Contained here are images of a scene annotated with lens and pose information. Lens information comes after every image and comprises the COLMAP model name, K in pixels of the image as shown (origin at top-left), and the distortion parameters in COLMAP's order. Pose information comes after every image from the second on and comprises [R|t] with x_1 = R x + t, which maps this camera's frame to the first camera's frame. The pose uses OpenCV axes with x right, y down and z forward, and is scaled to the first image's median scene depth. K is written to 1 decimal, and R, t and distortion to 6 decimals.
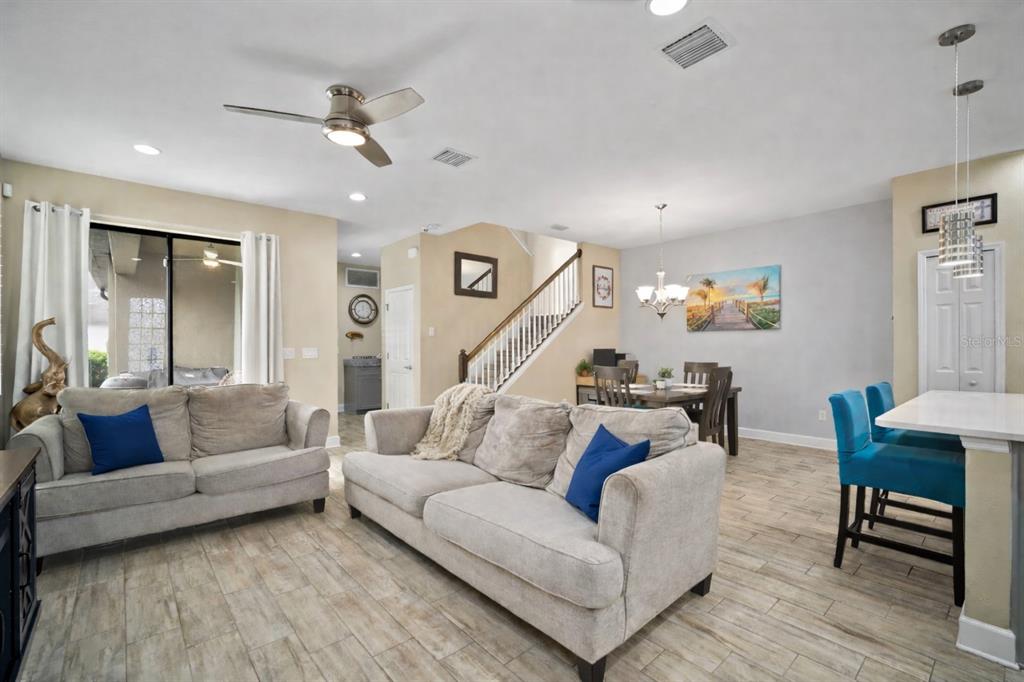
lens RADIAL K [[449.9, 0, 505.8], [0, 449.9, 343.8], [0, 0, 1]] dist [-0.009099, 0.001230]
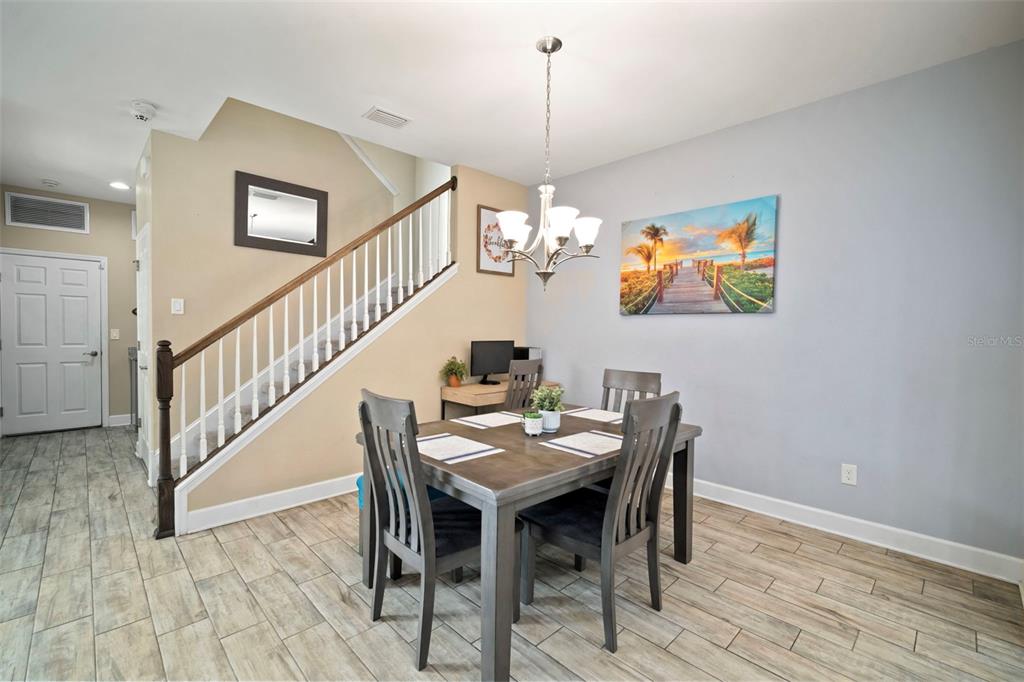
lens RADIAL K [[449.9, 0, 516.6], [0, 449.9, 340.6], [0, 0, 1]] dist [-0.009099, 0.001230]
pose [[0.996641, 0.013981, 0.080687, 0.227444], [-0.016184, 0.999512, 0.026713, -0.006566], [-0.080274, -0.027929, 0.996381, 0.428217]]
